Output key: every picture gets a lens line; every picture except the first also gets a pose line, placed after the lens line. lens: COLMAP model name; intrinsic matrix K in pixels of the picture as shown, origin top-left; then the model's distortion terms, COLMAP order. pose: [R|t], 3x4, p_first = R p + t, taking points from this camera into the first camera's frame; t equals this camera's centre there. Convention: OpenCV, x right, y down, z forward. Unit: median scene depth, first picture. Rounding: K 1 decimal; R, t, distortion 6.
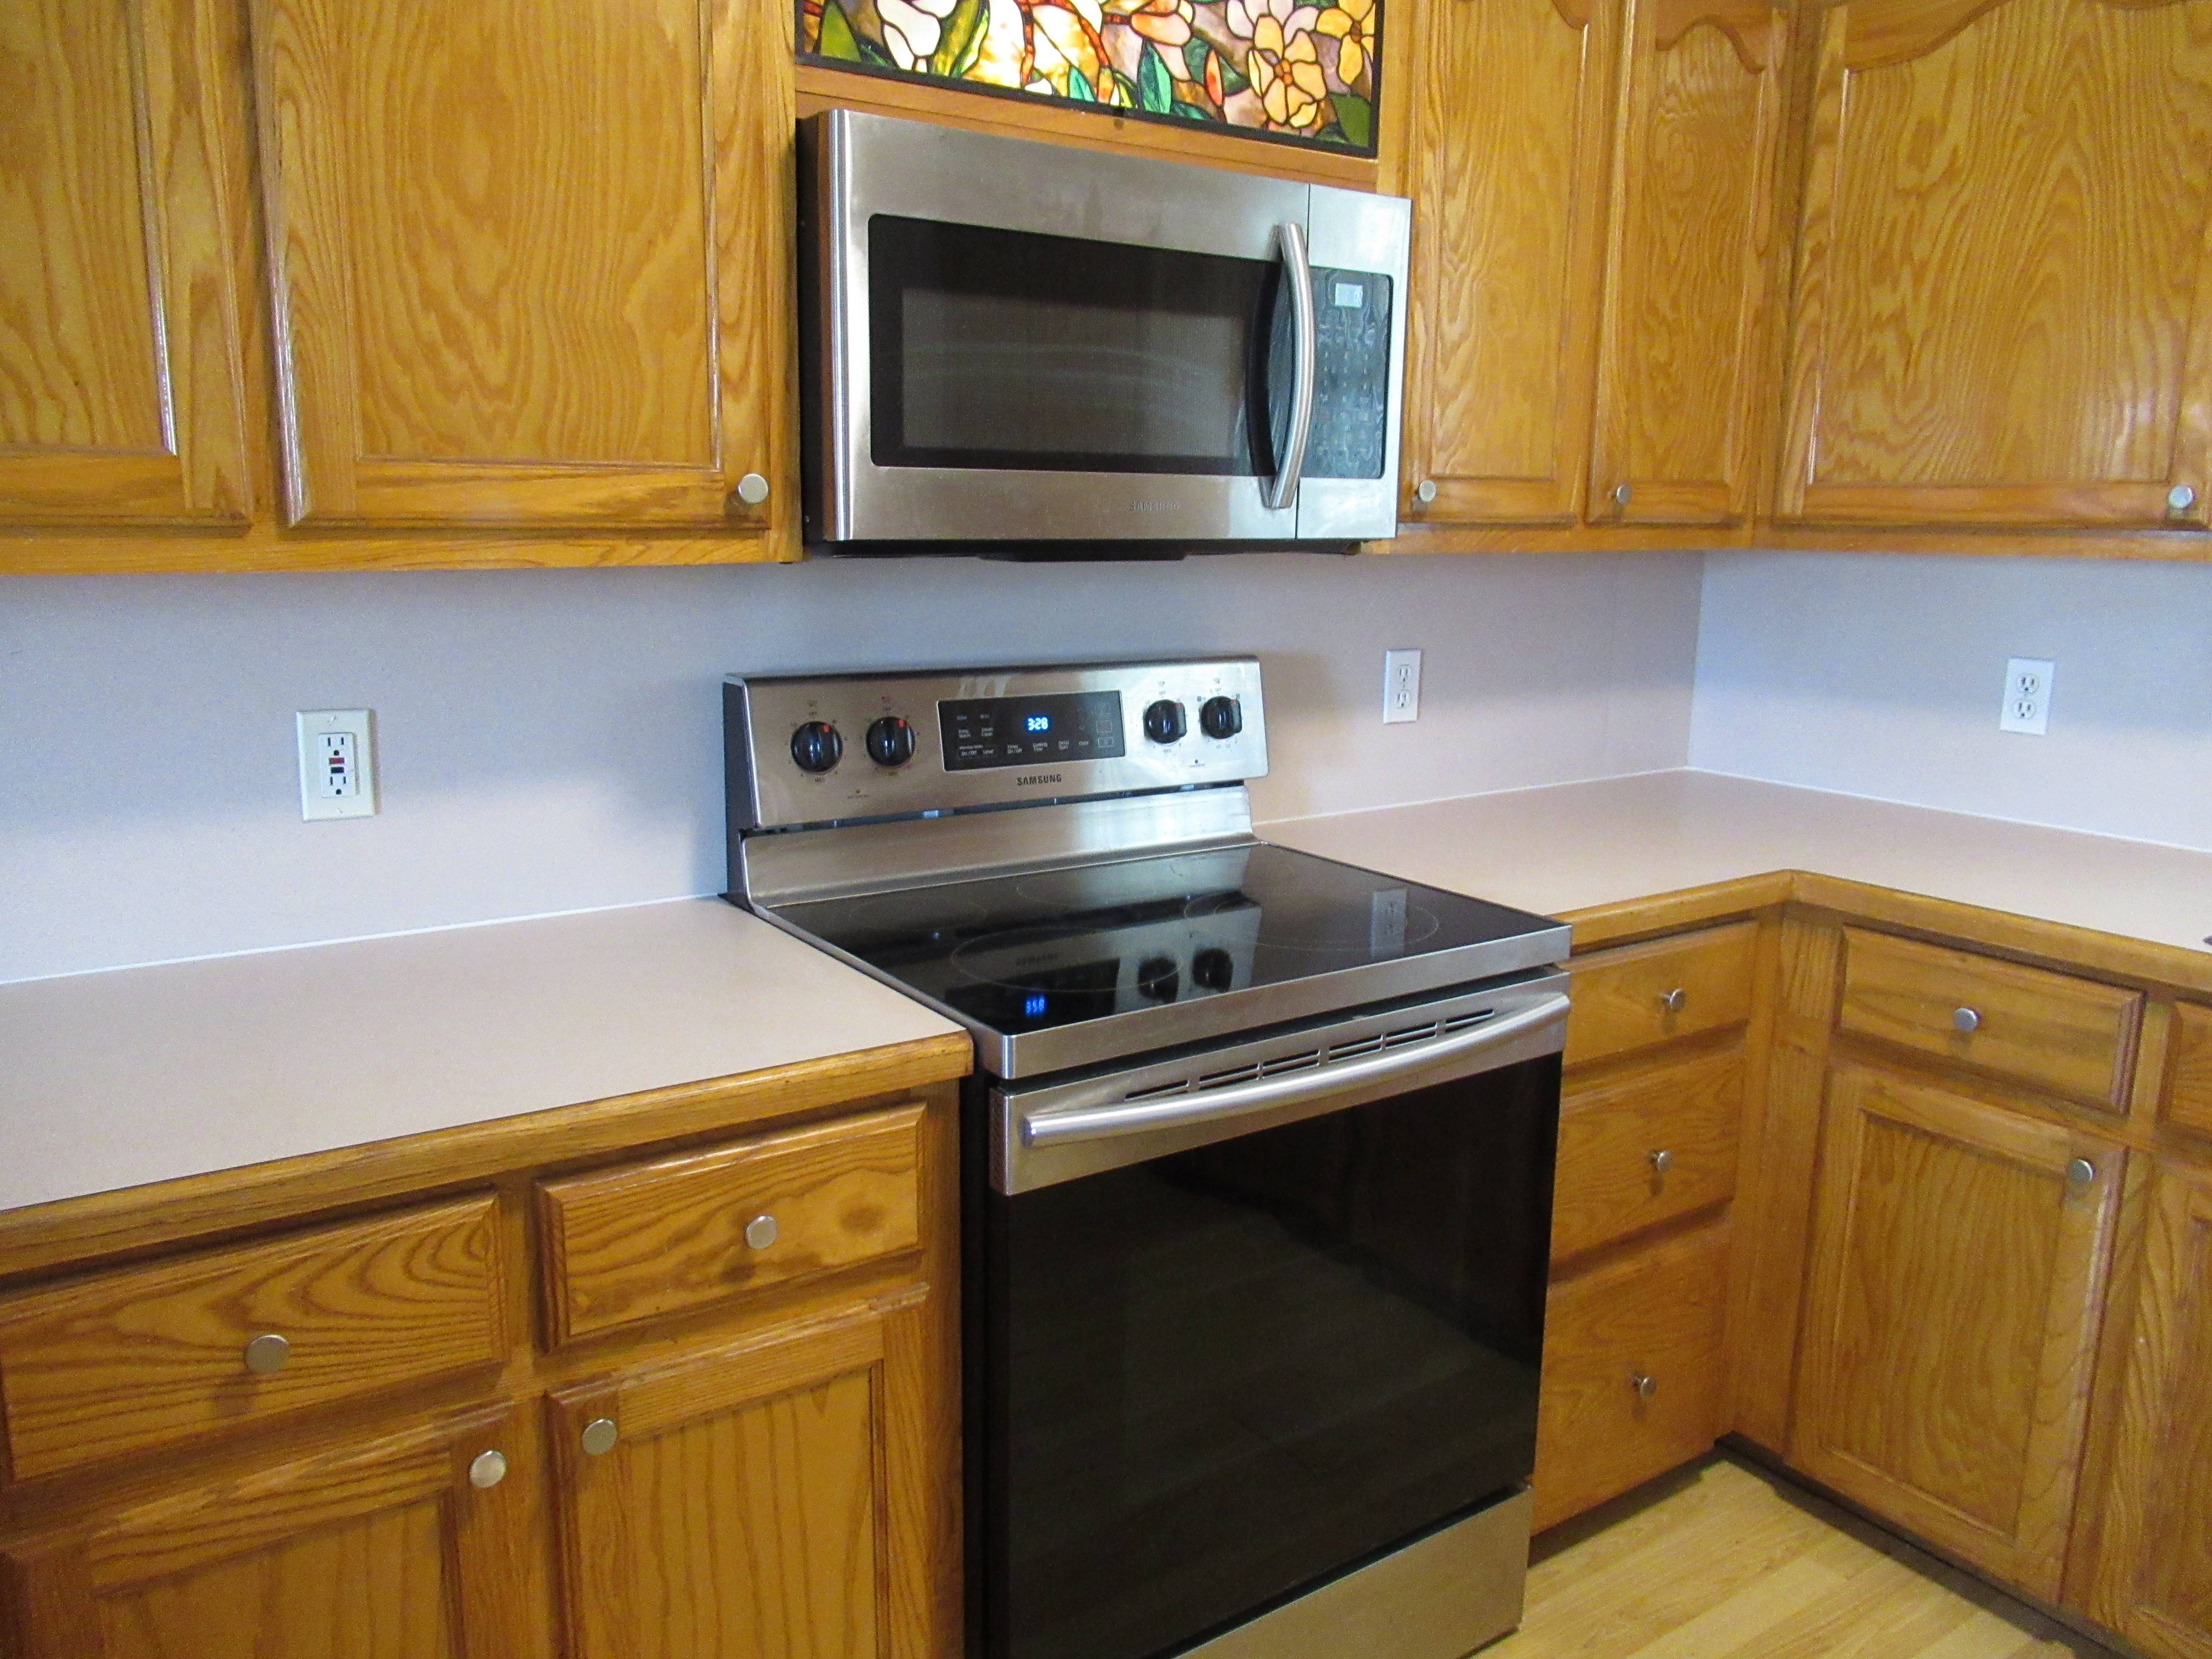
lens RADIAL K [[1634.2, 0, 1087.9], [0, 1634.2, 839.8], [0, 0, 1]] dist [-0.006148, -0.004343]
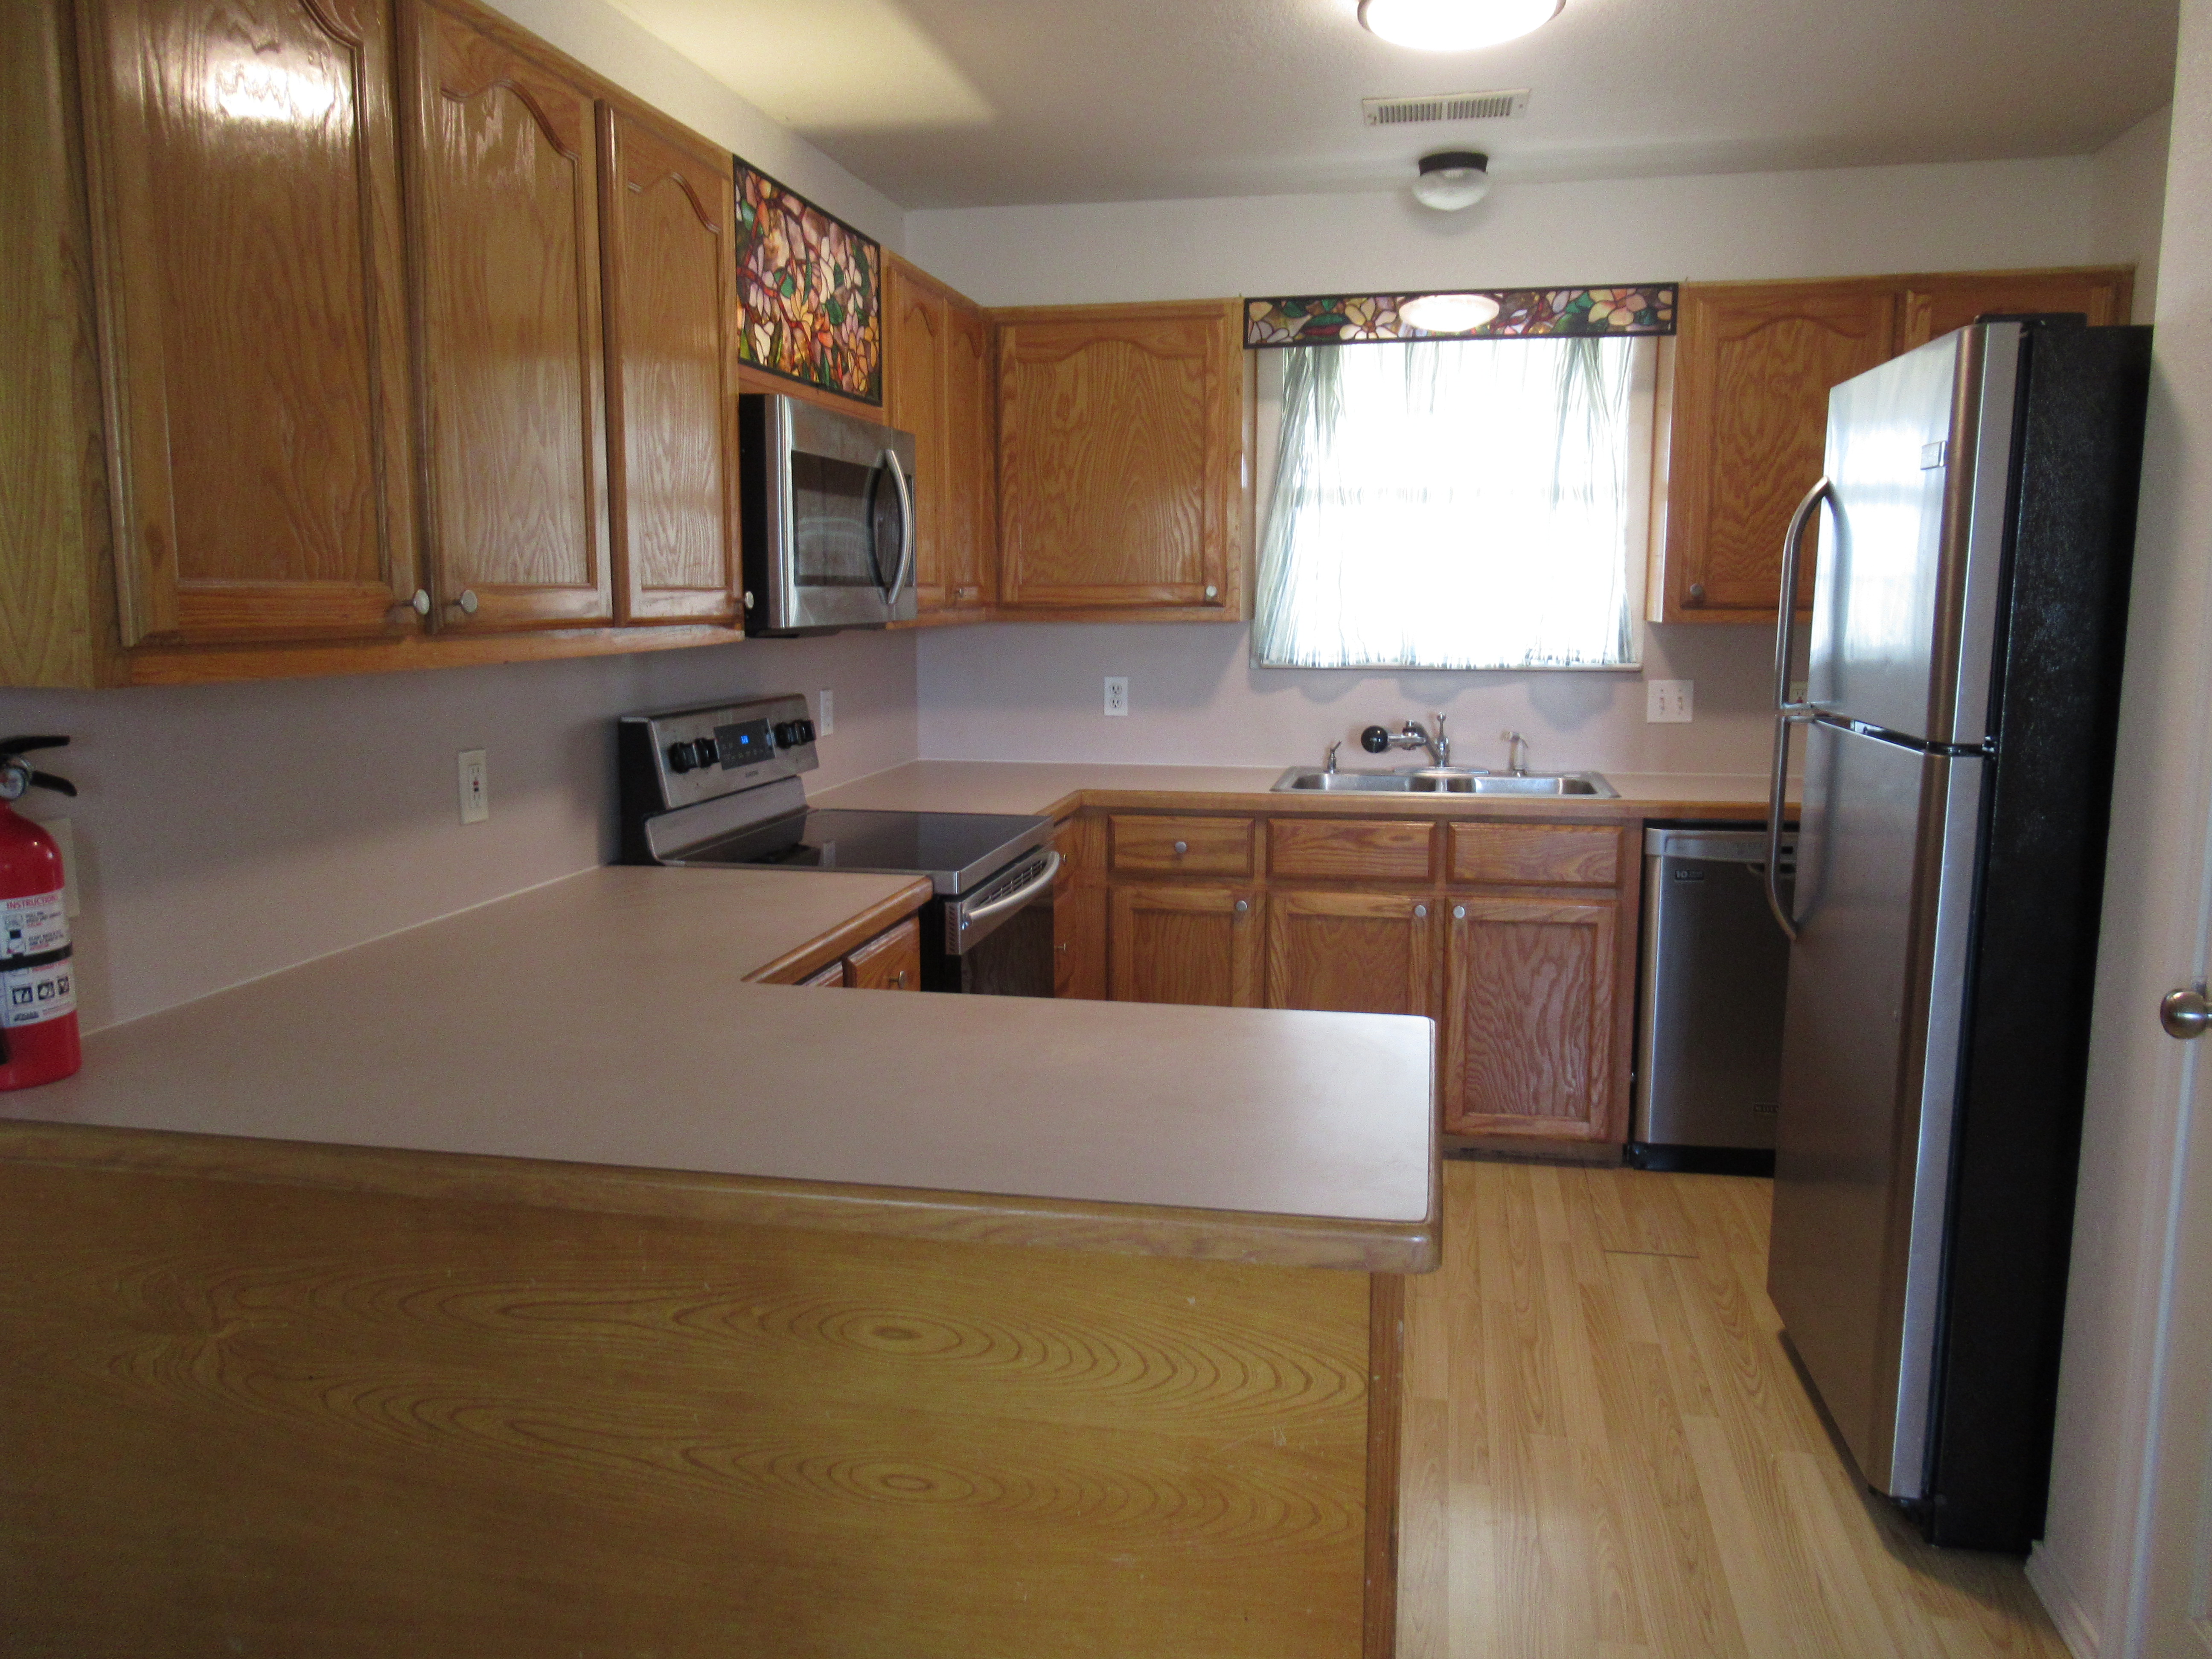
lens RADIAL K [[1648.4, 0, 1098.5], [0, 1648.4, 841.9], [0, 0, 1]] dist [-0.000114, -0.007511]
pose [[0.711462, -0.116748, 0.692959, -0.888704], [0.147533, 0.988941, 0.015143, 0.053090], [-0.687063, 0.091461, 0.720818, -0.382579]]
